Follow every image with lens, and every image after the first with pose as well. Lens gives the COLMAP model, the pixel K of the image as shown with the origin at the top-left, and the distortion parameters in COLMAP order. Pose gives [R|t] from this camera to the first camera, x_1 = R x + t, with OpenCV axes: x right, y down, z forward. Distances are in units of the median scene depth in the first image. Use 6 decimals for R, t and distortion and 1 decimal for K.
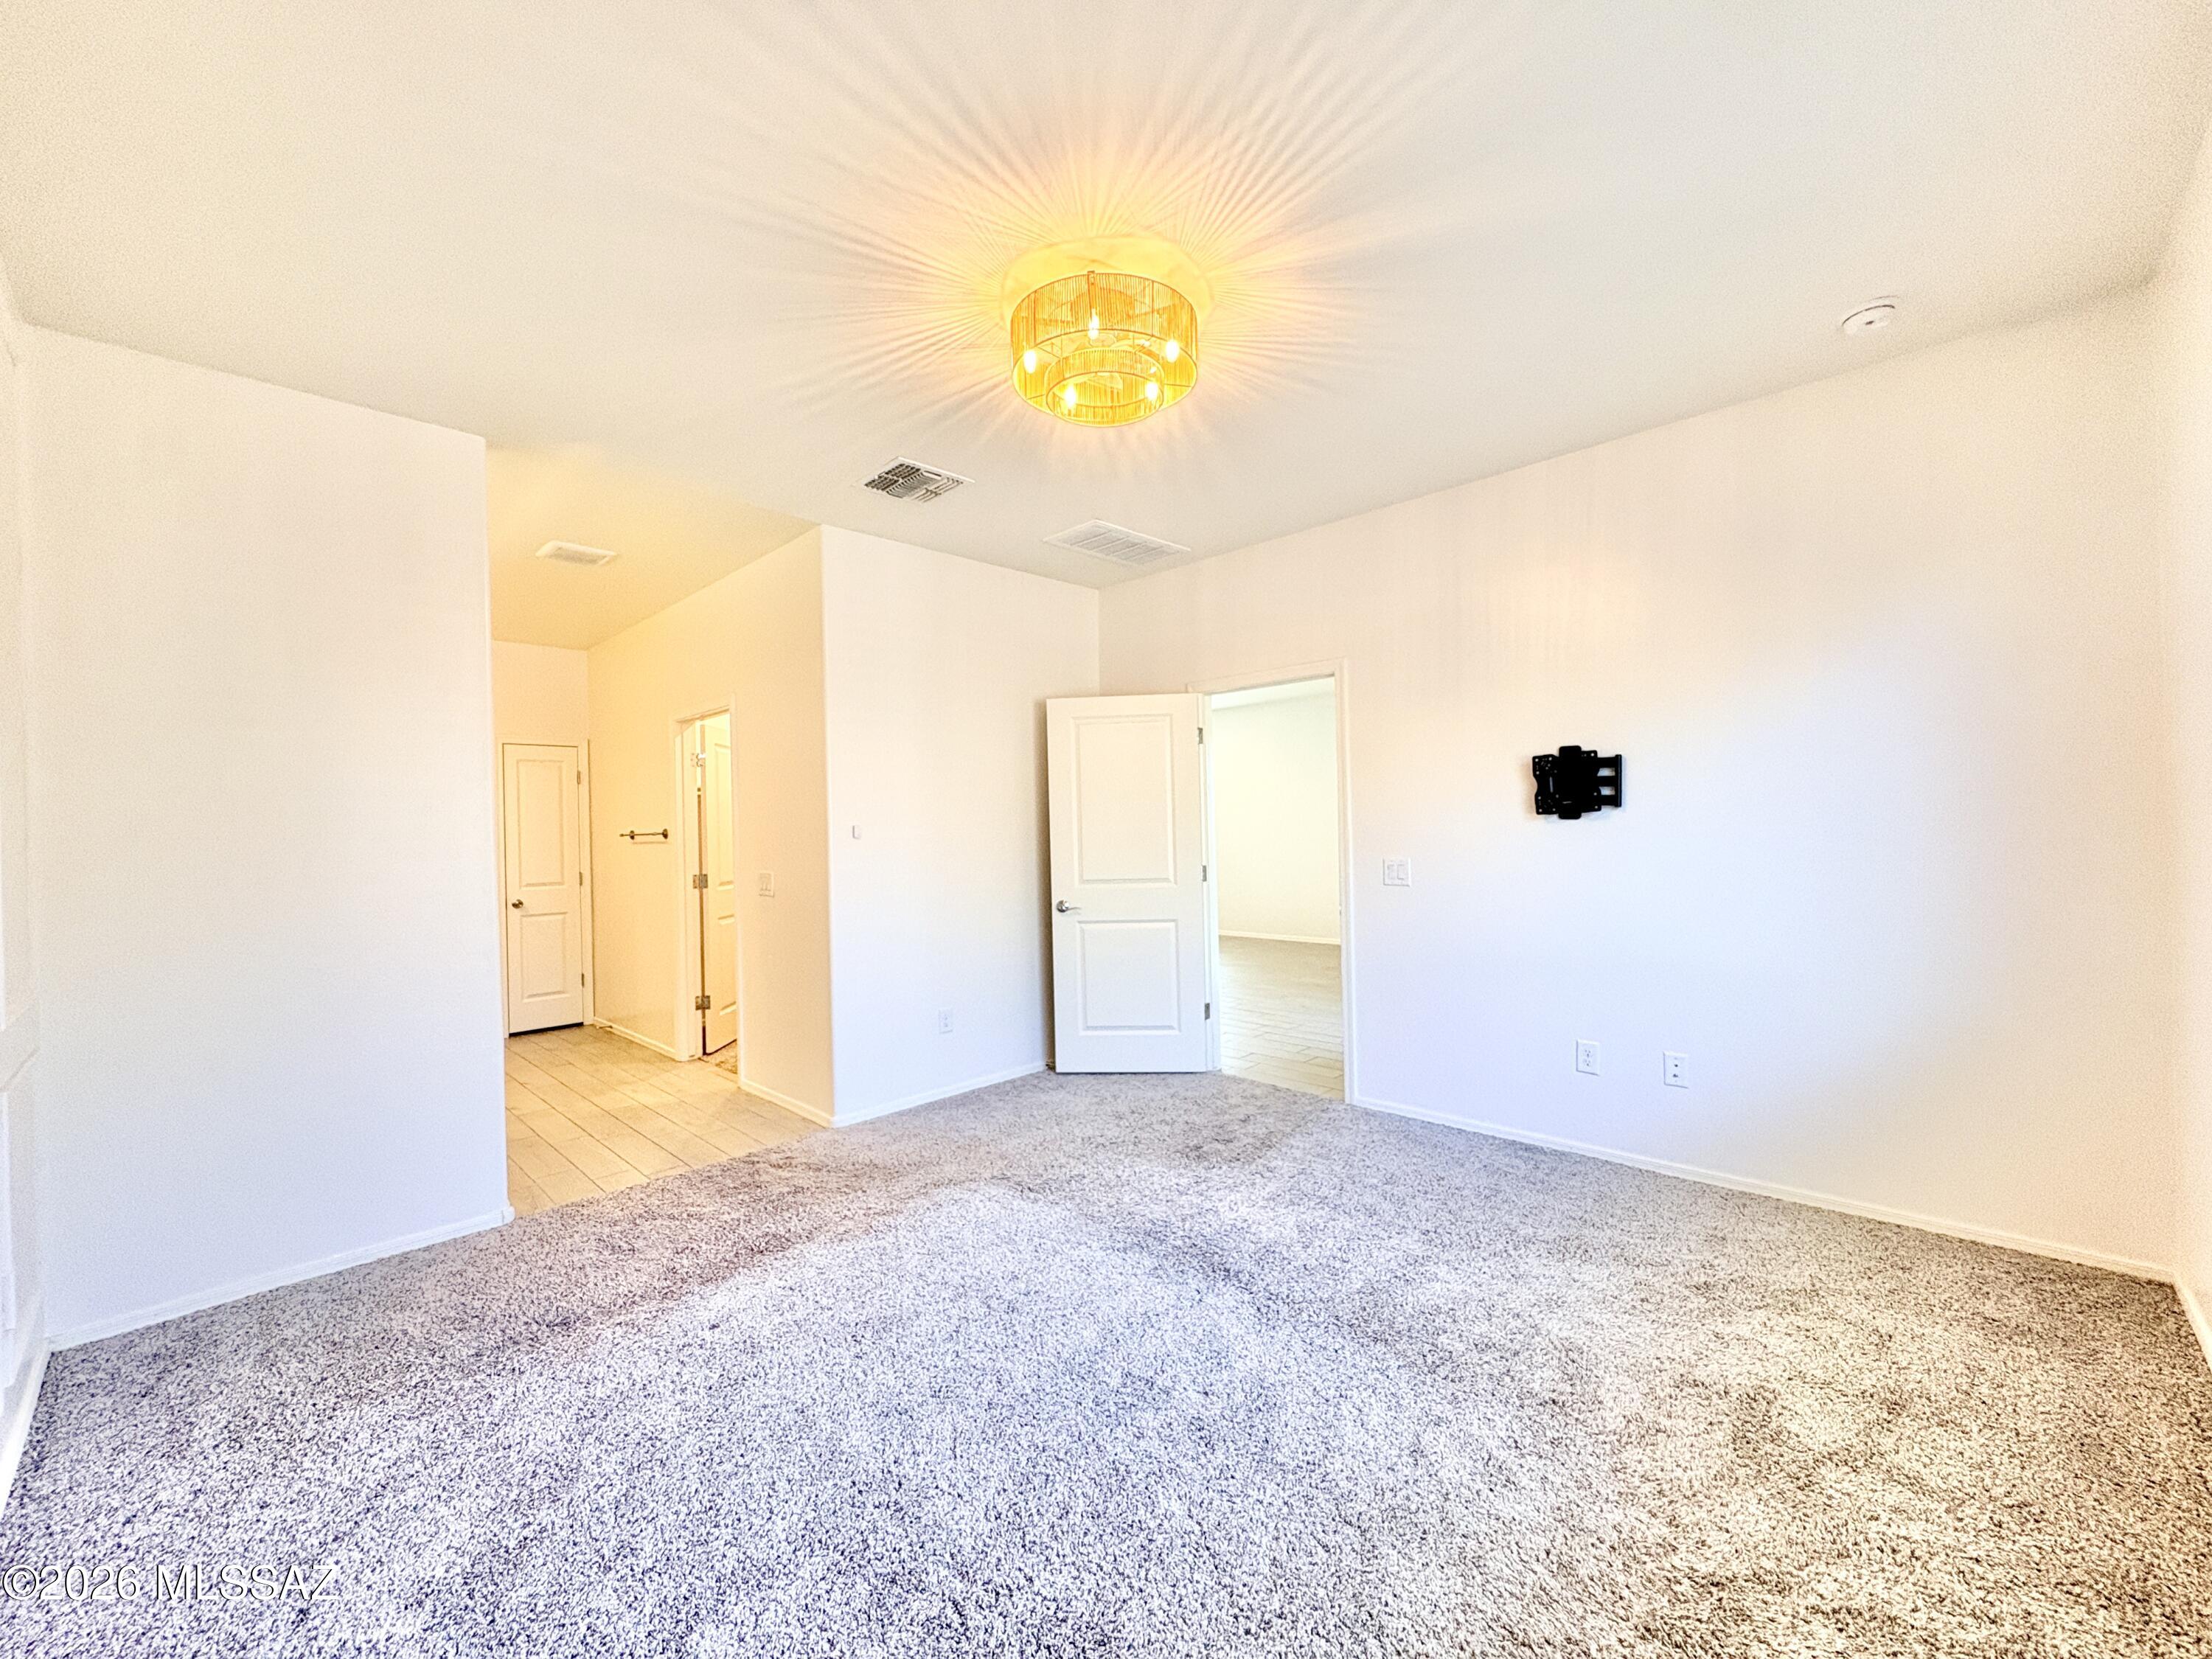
lens RADIAL K [[874.8, 0, 1106.0], [0, 874.8, 829.5], [0, 0, 1]] dist [0.000808, 0.000180]
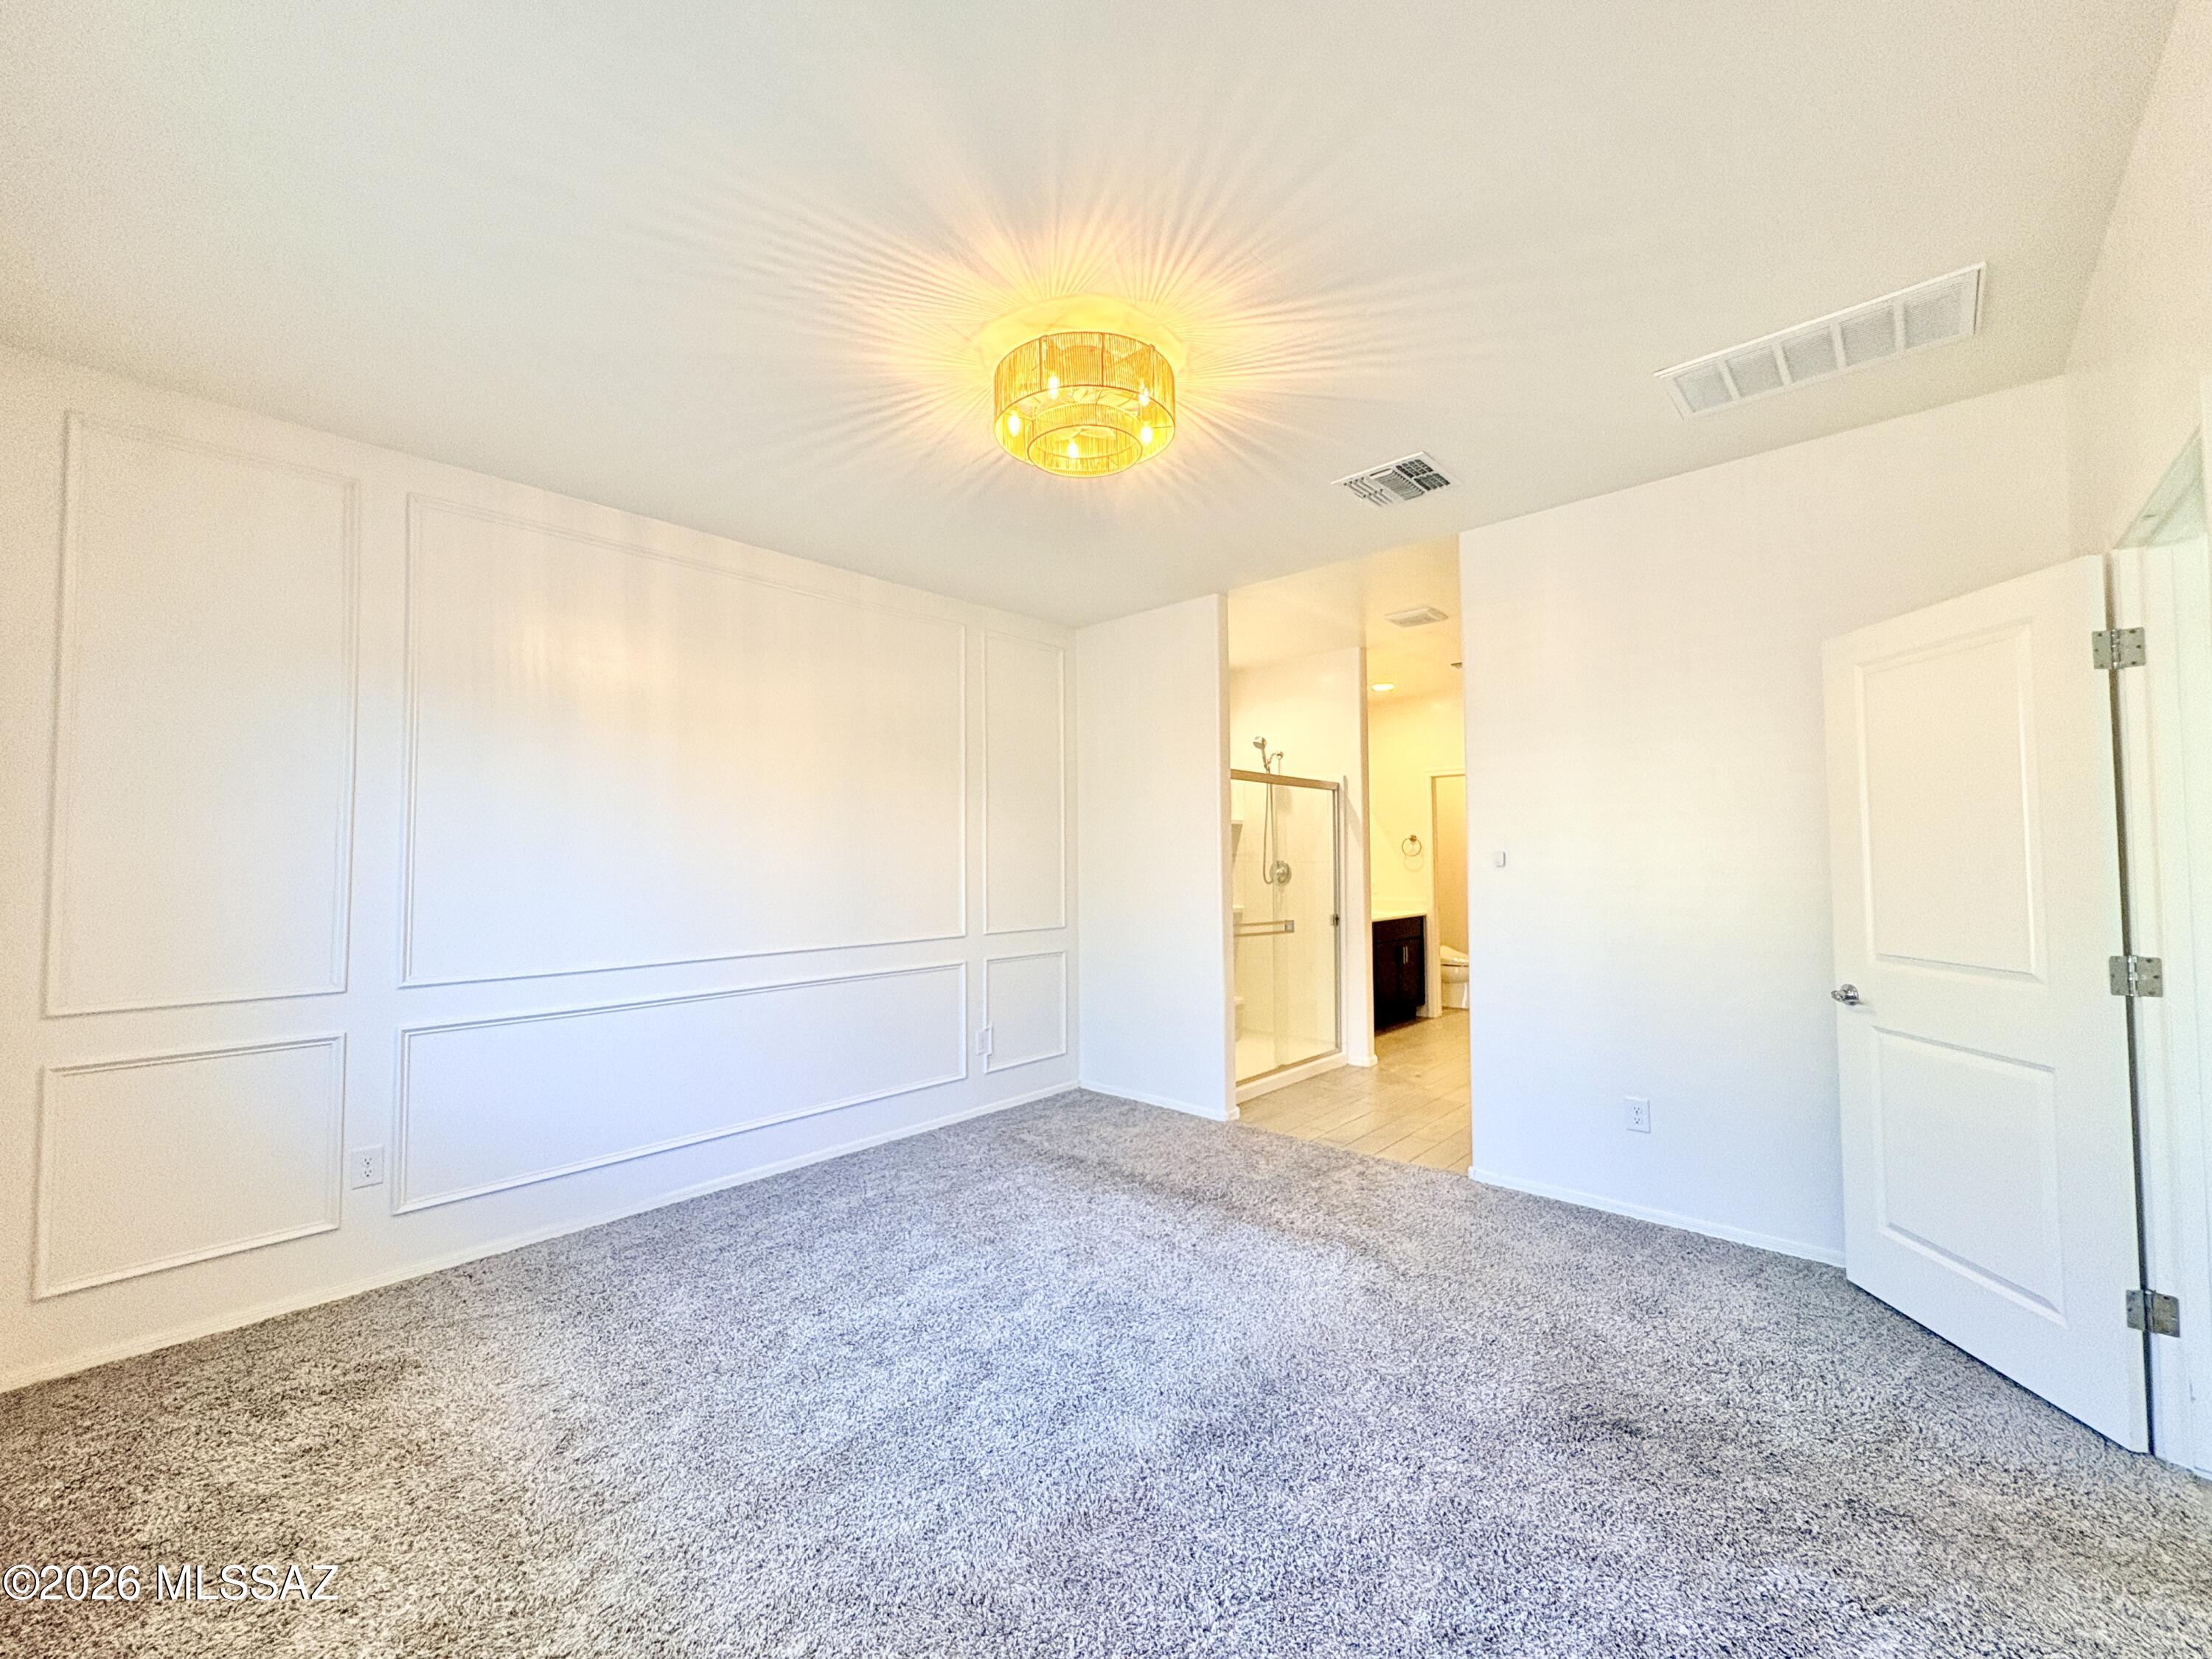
lens RADIAL K [[874.8, 0, 1106.0], [0, 874.8, 829.5], [0, 0, 1]] dist [0.000808, 0.000180]
pose [[0.025065, -0.010317, -0.999633, 0.702271], [0.010900, 0.999890, -0.010046, -0.027433], [0.999626, -0.010644, 0.025175, 0.680678]]
